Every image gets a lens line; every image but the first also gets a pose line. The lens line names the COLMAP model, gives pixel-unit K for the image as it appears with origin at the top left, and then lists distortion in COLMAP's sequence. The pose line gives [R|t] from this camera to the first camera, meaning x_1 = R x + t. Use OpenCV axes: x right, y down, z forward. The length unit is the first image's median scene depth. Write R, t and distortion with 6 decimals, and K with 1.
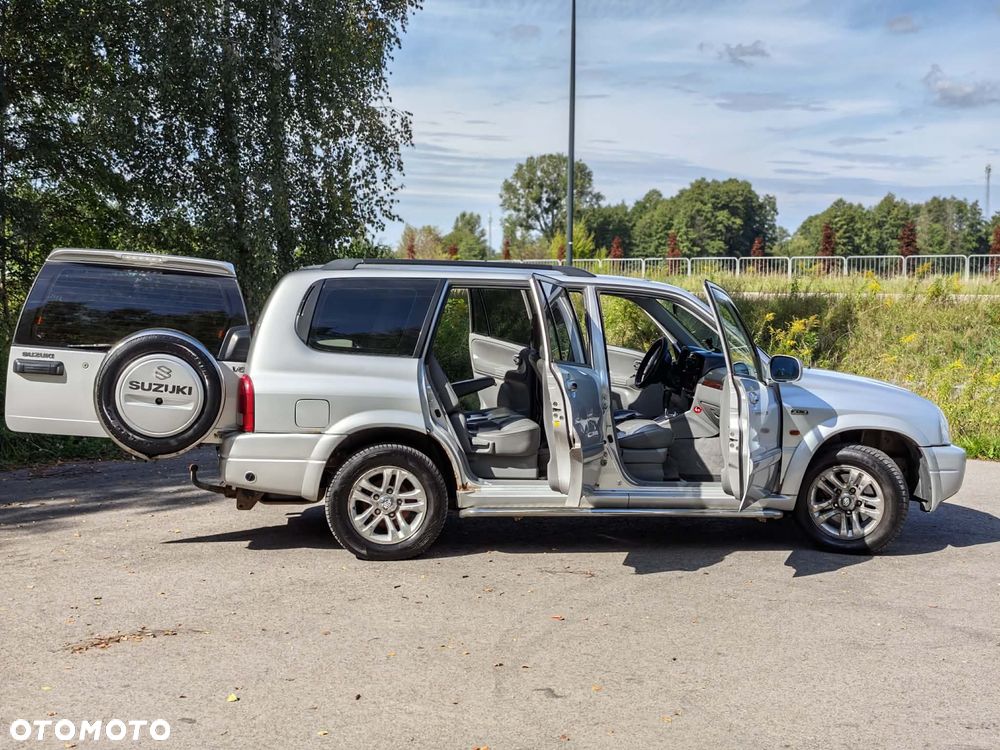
lens RADIAL K [[1346.0, 0, 498.7], [0, 1346.0, 380.0], [0, 0, 1]] dist [0.060888, 0.000000]
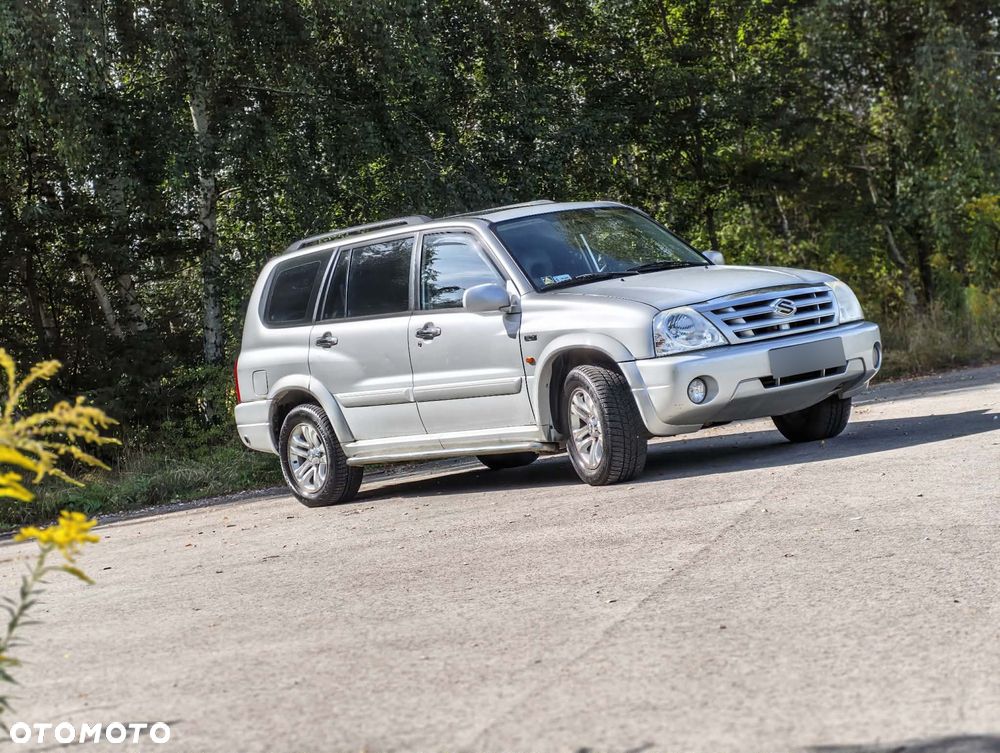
lens RADIAL K [[2222.7, 0, 496.6], [0, 2222.7, 393.3], [0, 0, 1]] dist [0.194360, 0.000000]
pose [[0.500009, -0.073501, -0.862896, 1.586266], [0.107832, 0.993922, -0.022178, 0.096351], [0.859281, -0.081958, 0.504895, 0.197800]]
